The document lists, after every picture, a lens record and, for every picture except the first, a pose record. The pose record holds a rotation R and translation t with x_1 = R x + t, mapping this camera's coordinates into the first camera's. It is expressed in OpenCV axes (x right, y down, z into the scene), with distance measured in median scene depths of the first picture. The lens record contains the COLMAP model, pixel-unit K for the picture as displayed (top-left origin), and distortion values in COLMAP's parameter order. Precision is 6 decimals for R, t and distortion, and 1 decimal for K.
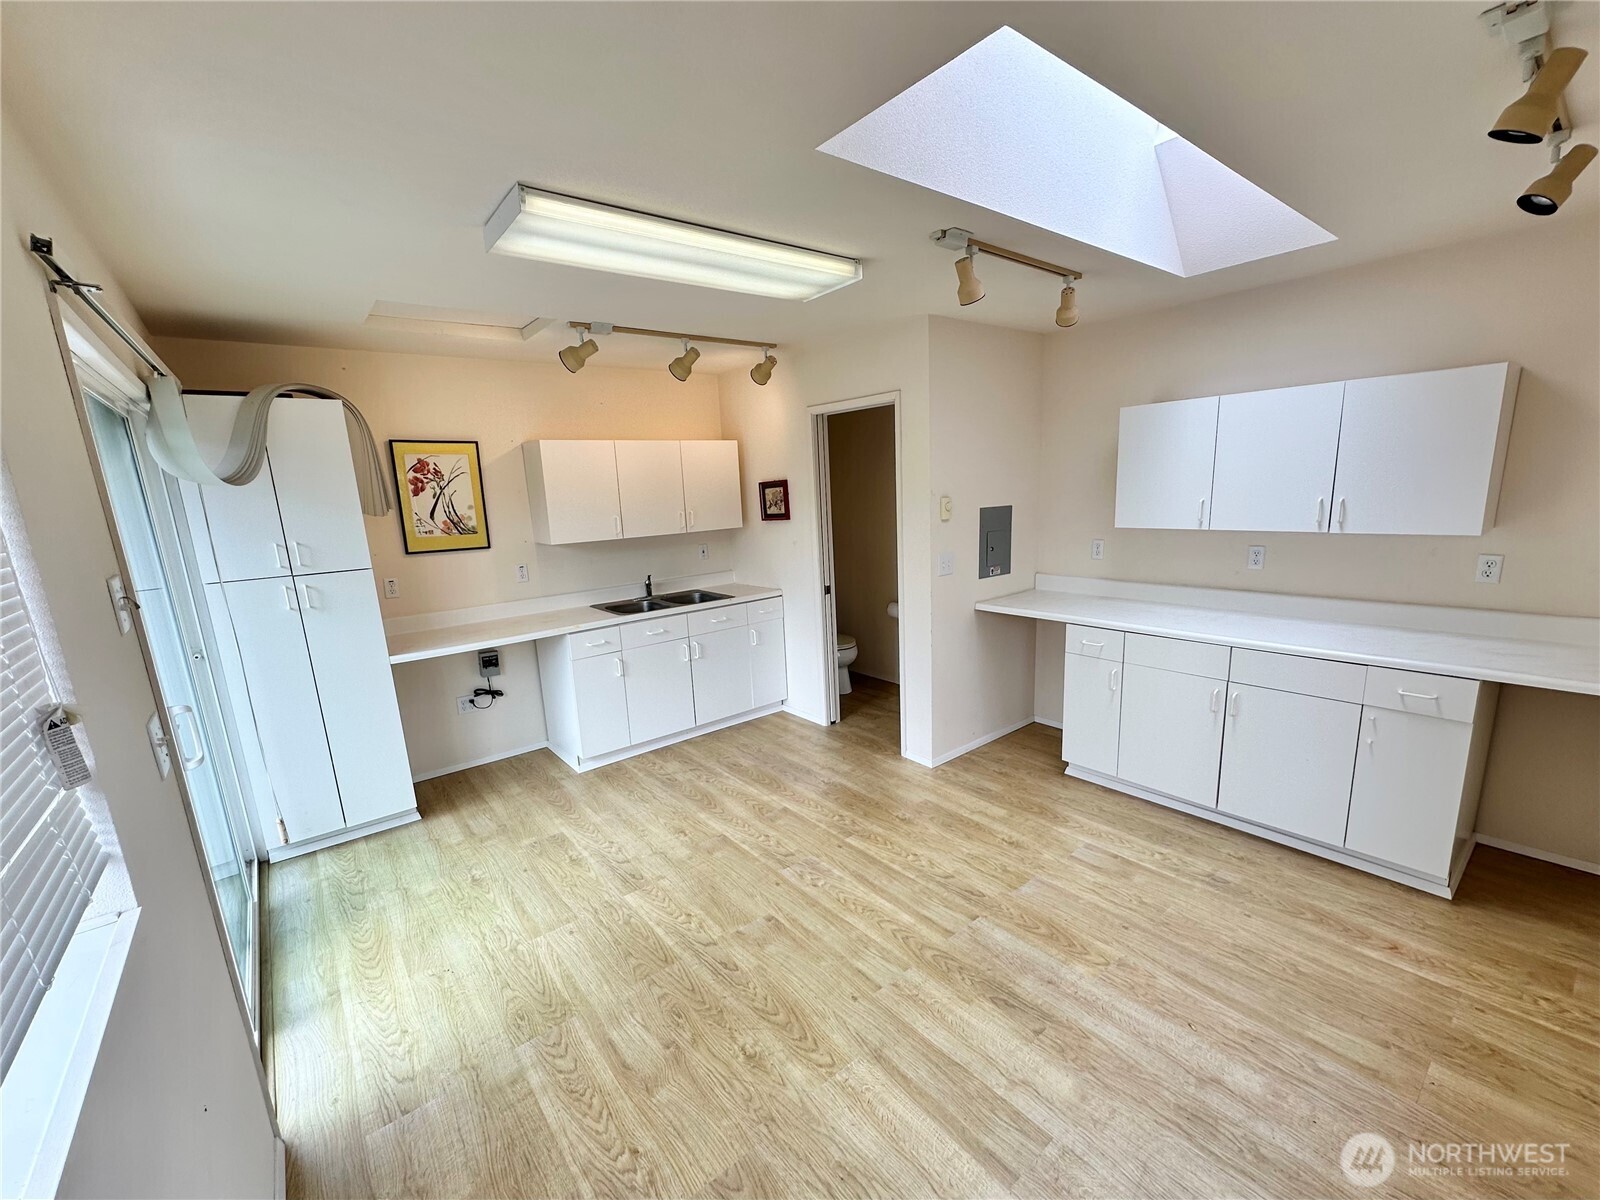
lens RADIAL K [[641.2, 0, 788.4], [0, 641.2, 614.3], [0, 0, 1]] dist [-0.001118, 0.000004]
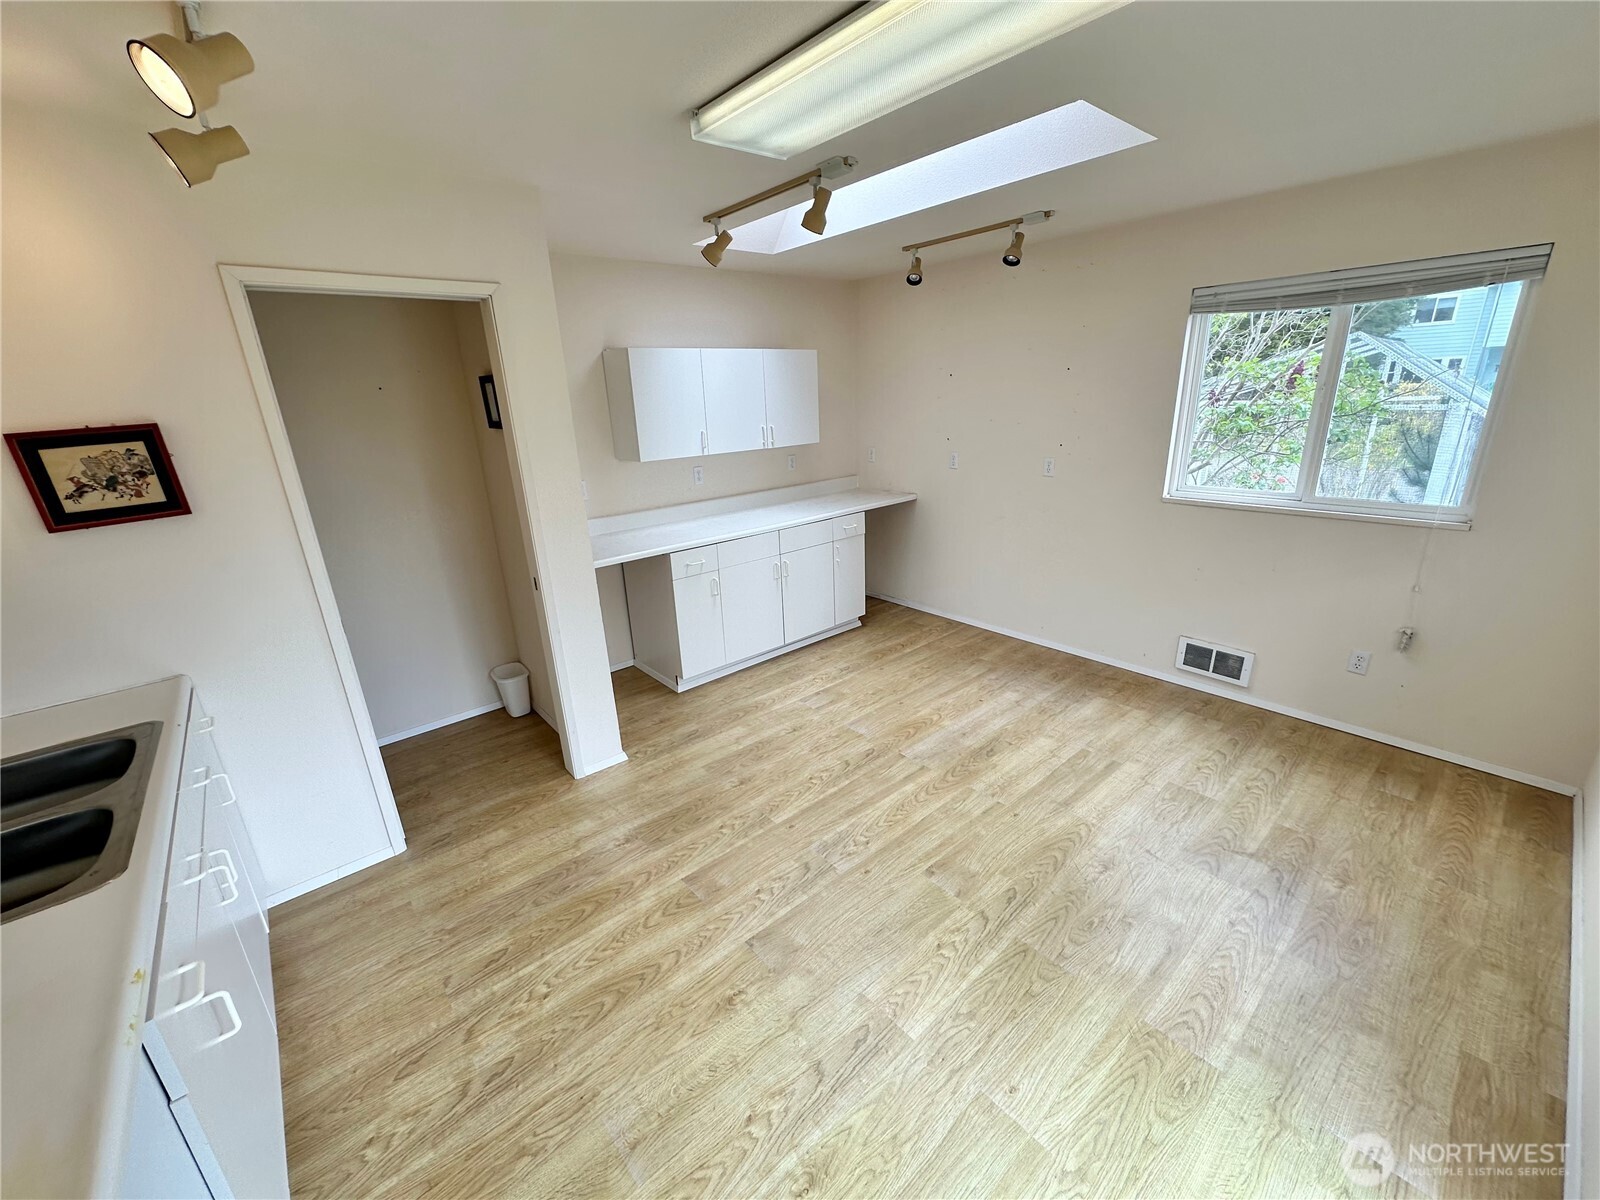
lens RADIAL K [[641.2, 0, 792.2], [0, 641.2, 594.9], [0, 0, 1]] dist [-0.001118, 0.000004]
pose [[-0.024251, -0.255349, 0.966545, -0.832158], [0.241905, 0.936598, 0.253507, -0.193003], [-0.969997, 0.239960, 0.039056, 1.069278]]
